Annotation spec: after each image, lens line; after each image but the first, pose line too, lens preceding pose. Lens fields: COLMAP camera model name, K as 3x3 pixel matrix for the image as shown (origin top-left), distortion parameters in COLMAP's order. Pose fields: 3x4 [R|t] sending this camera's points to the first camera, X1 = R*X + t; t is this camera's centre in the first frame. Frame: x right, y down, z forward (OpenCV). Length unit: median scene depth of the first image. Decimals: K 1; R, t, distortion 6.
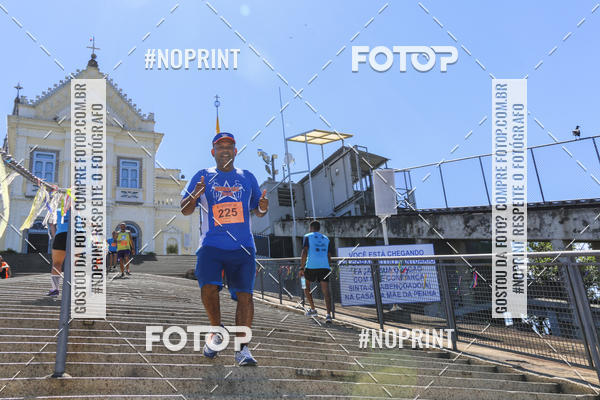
lens RADIAL K [[622.9, 0, 312.3], [0, 622.9, 183.3], [0, 0, 1]] dist [0.021234, 0.169216]
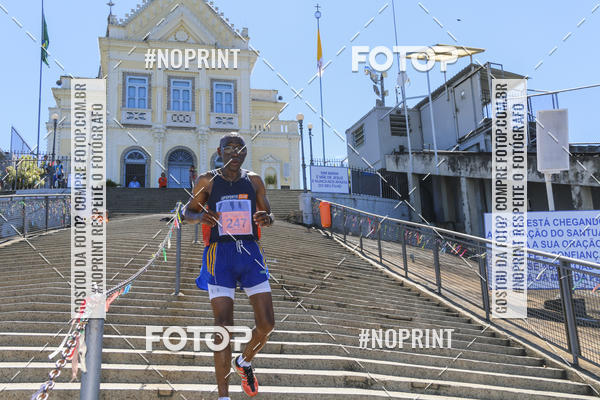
lens RADIAL K [[626.4, 0, 287.6], [0, 626.4, 188.4], [0, 0, 1]] dist [0.019714, 0.031381]
pose [[0.982079, 0.013339, -0.187996, -0.029874], [0.016931, 0.987215, 0.158492, -0.031266], [0.187706, -0.158835, 0.969298, 0.119881]]
